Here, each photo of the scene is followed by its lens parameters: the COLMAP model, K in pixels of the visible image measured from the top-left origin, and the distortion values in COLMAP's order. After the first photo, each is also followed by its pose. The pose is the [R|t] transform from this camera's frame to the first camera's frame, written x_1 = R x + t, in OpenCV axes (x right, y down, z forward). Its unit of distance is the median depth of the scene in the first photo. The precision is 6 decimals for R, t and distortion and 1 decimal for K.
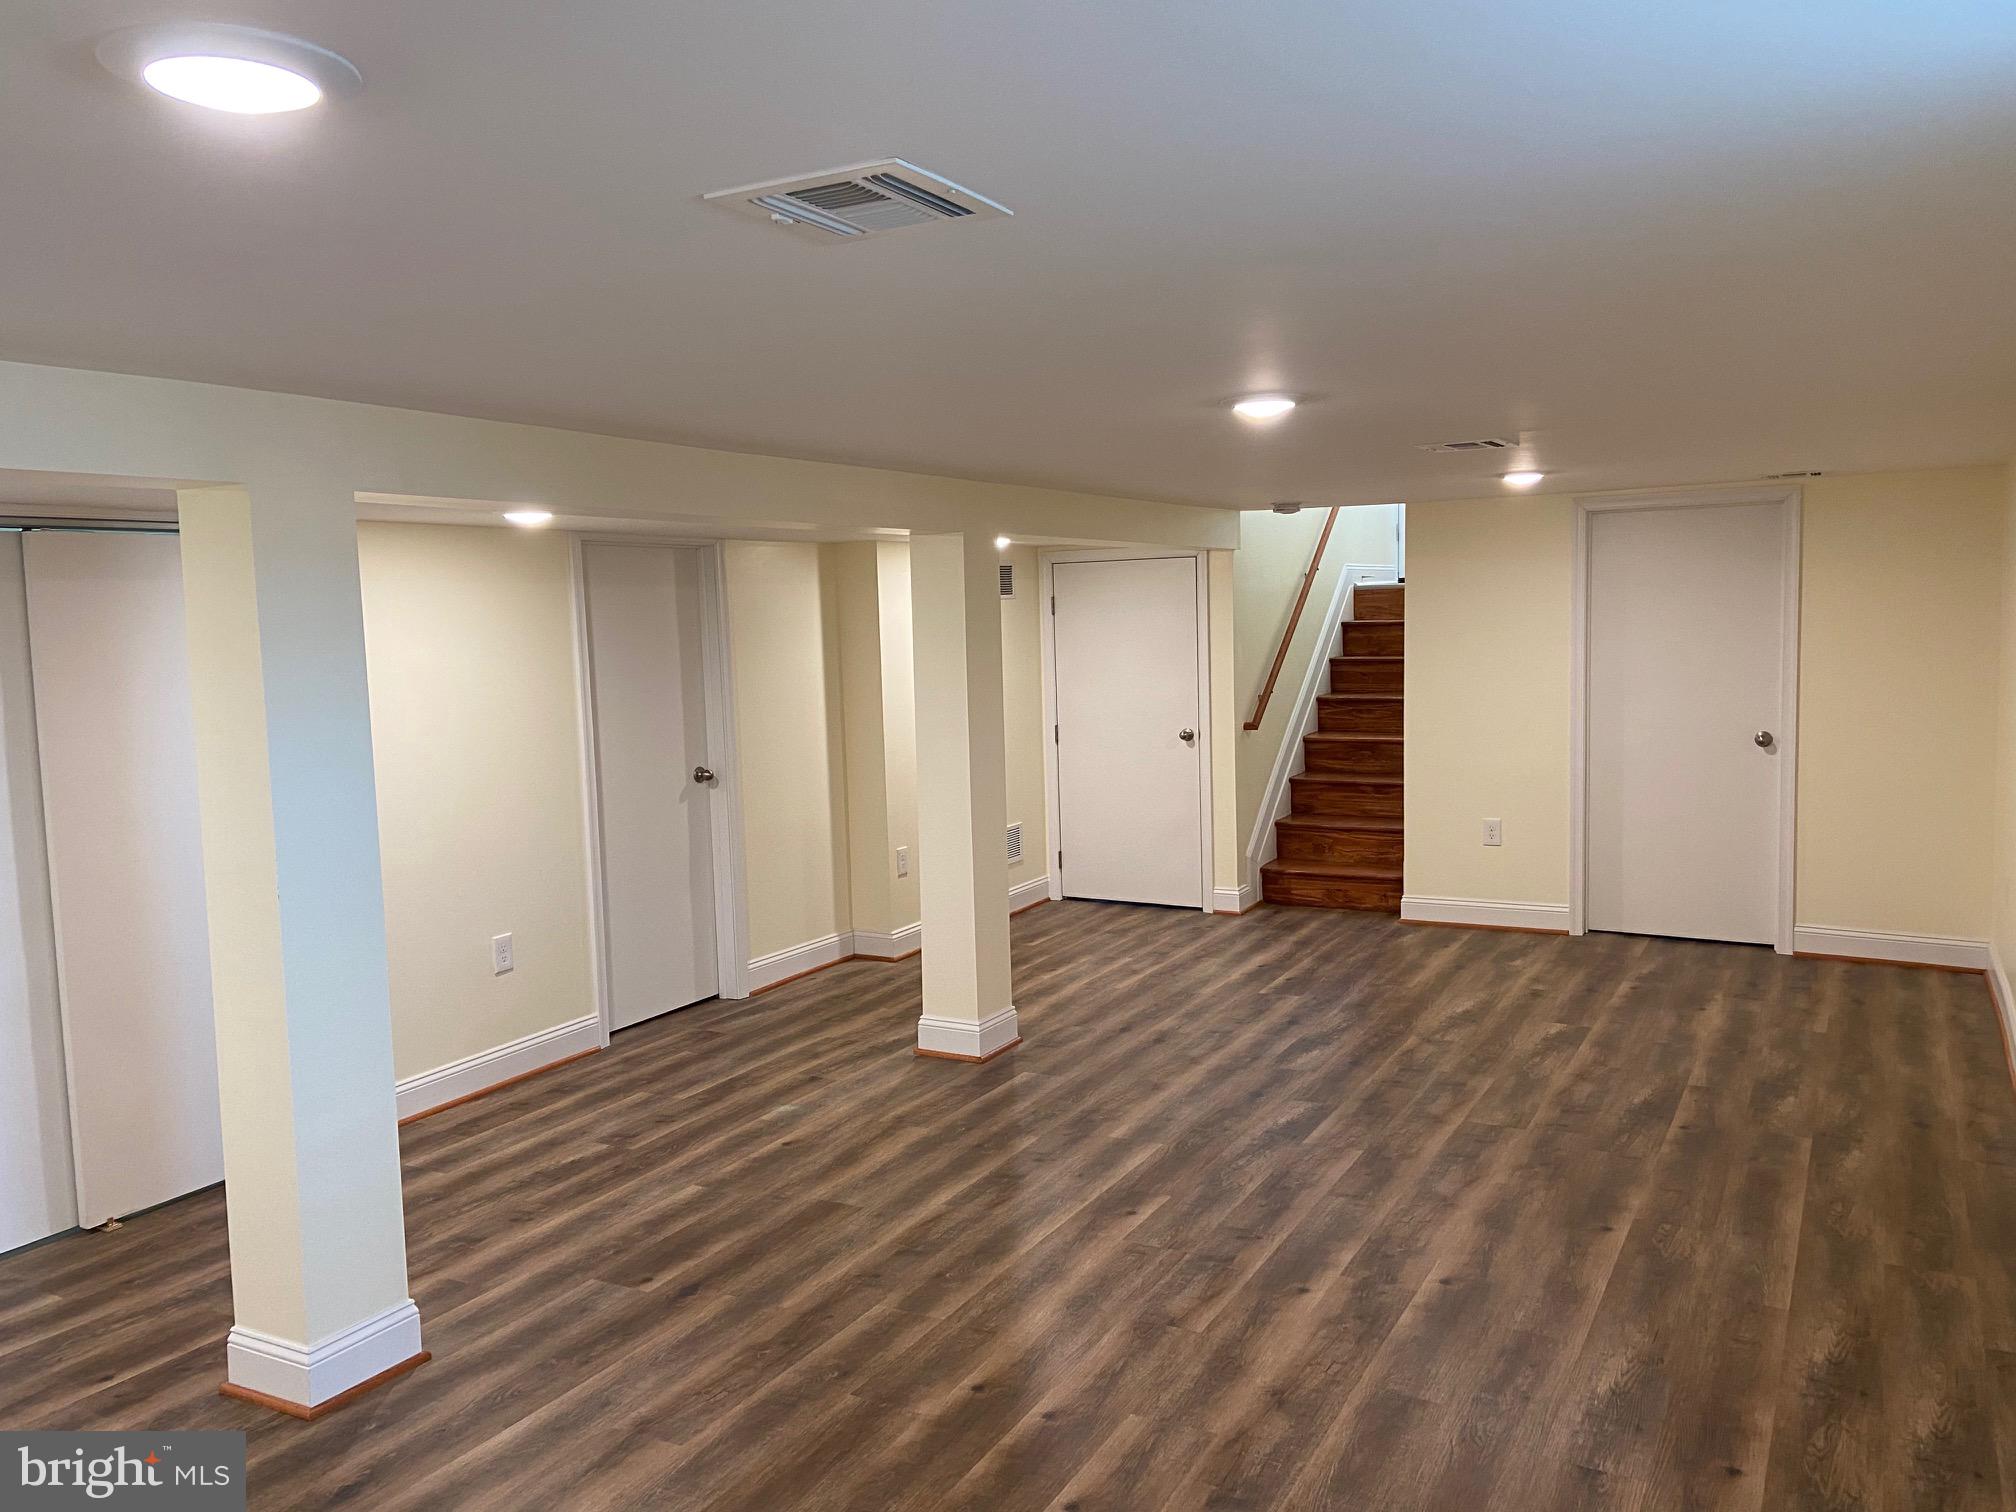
lens RADIAL K [[1521.8, 0, 998.7], [0, 1521.8, 754.9], [0, 0, 1]] dist [0.112217, -0.129253]
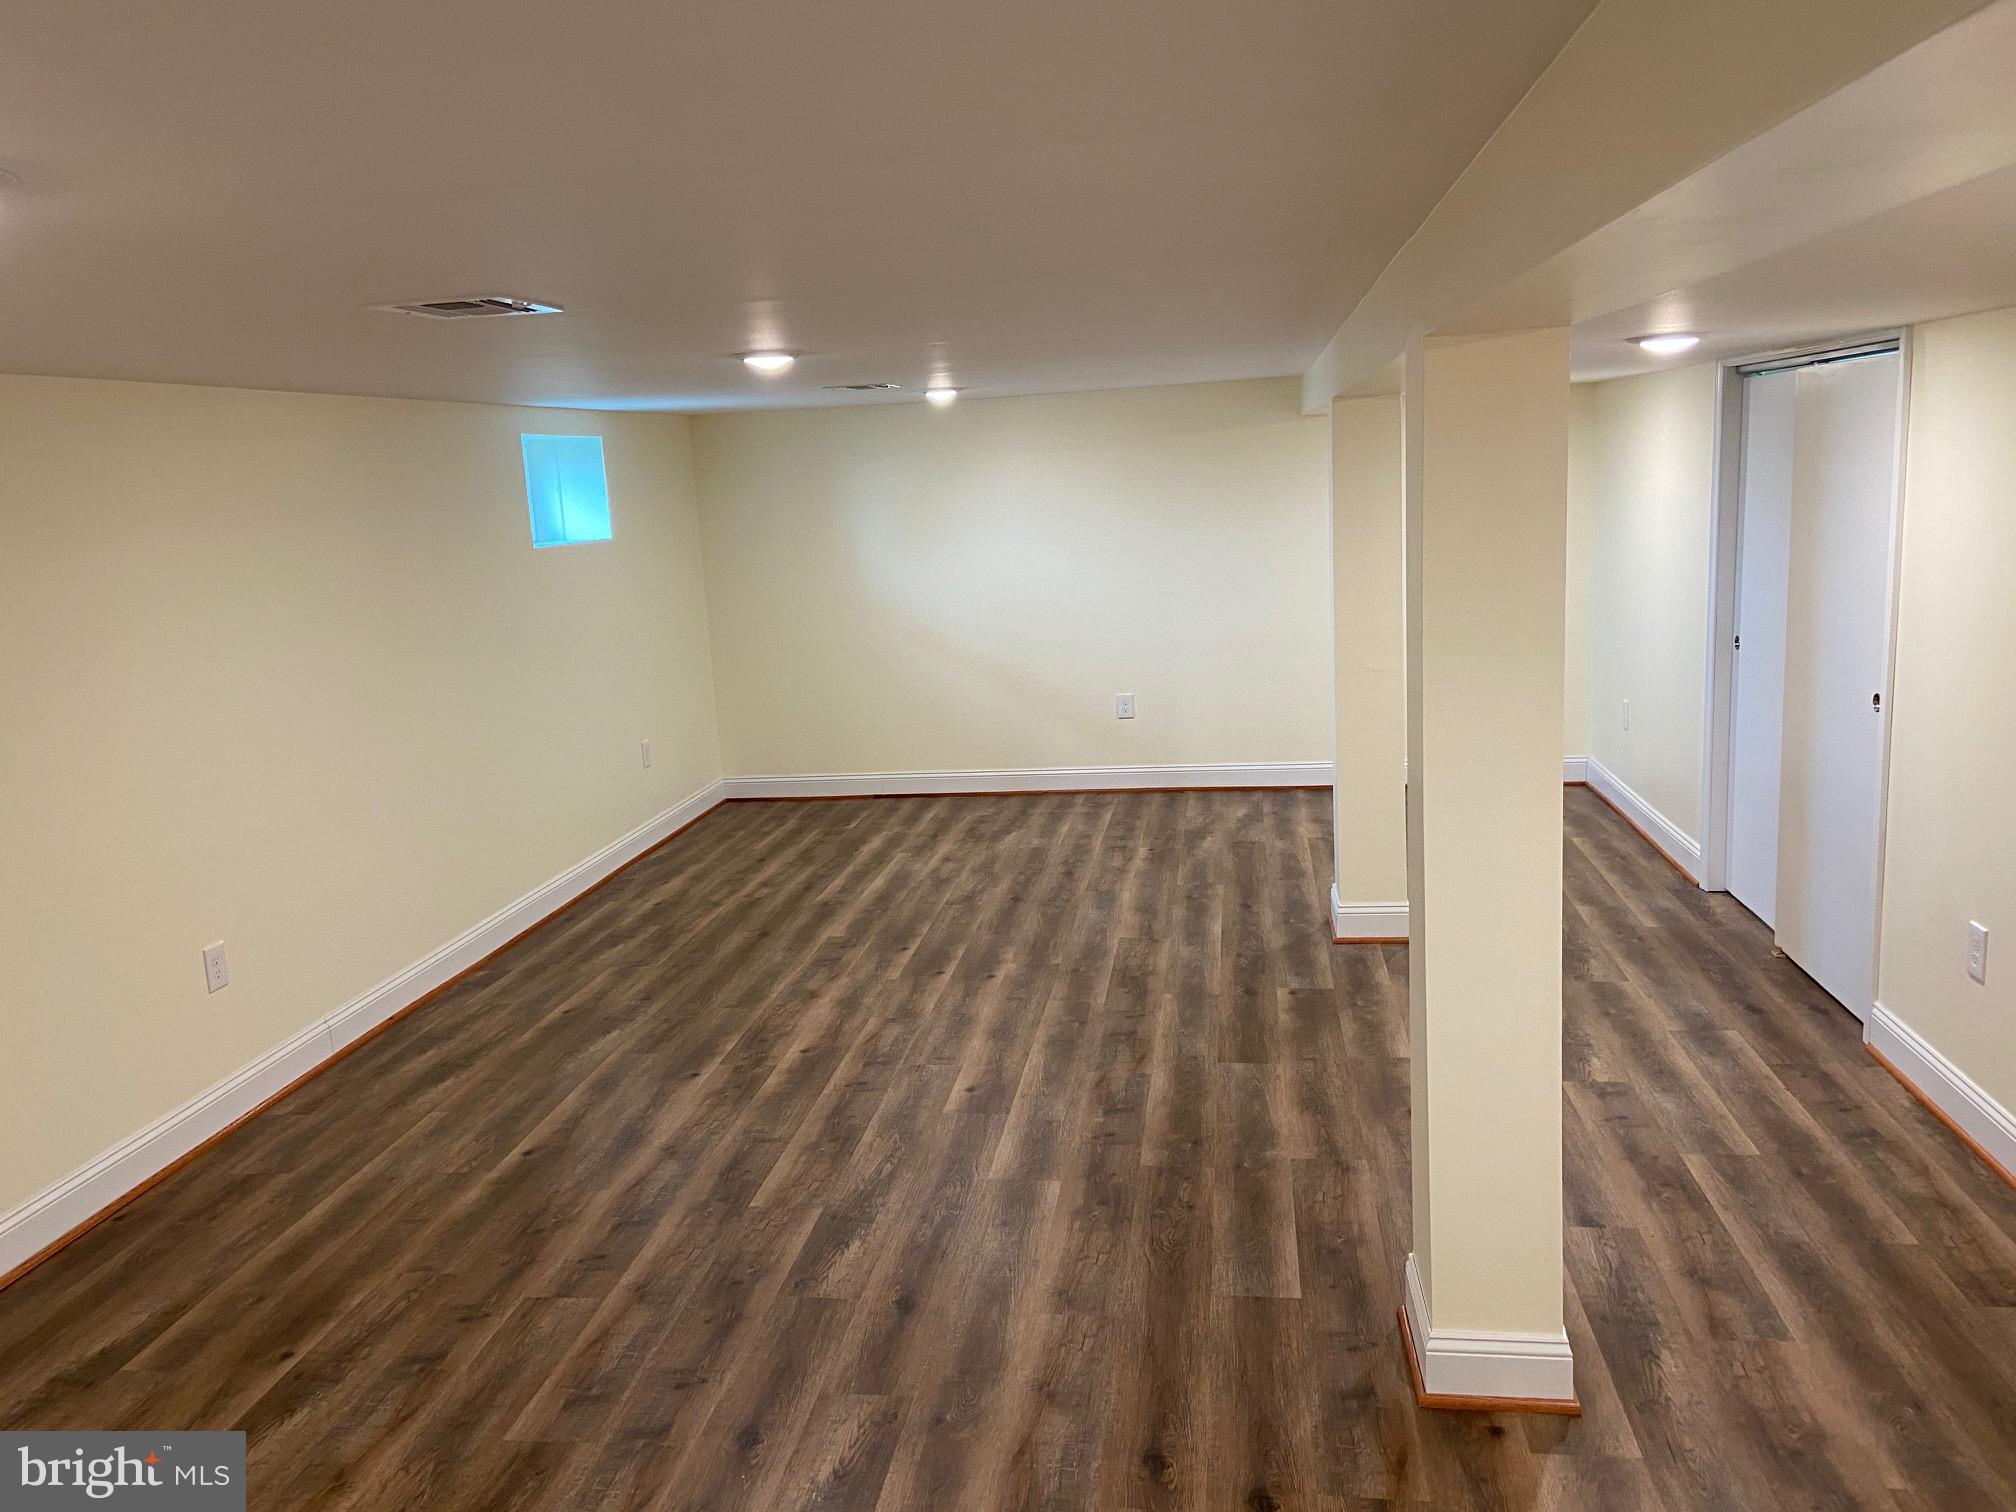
lens RADIAL K [[1521.8, 0, 1006.9], [0, 1521.8, 759.2], [0, 0, 1]] dist [0.112217, -0.129253]
pose [[-0.929321, 0.145712, -0.339307, 0.381382], [0.047465, 0.958369, 0.281560, -0.213905], [0.366208, 0.245554, -0.897549, 1.867974]]
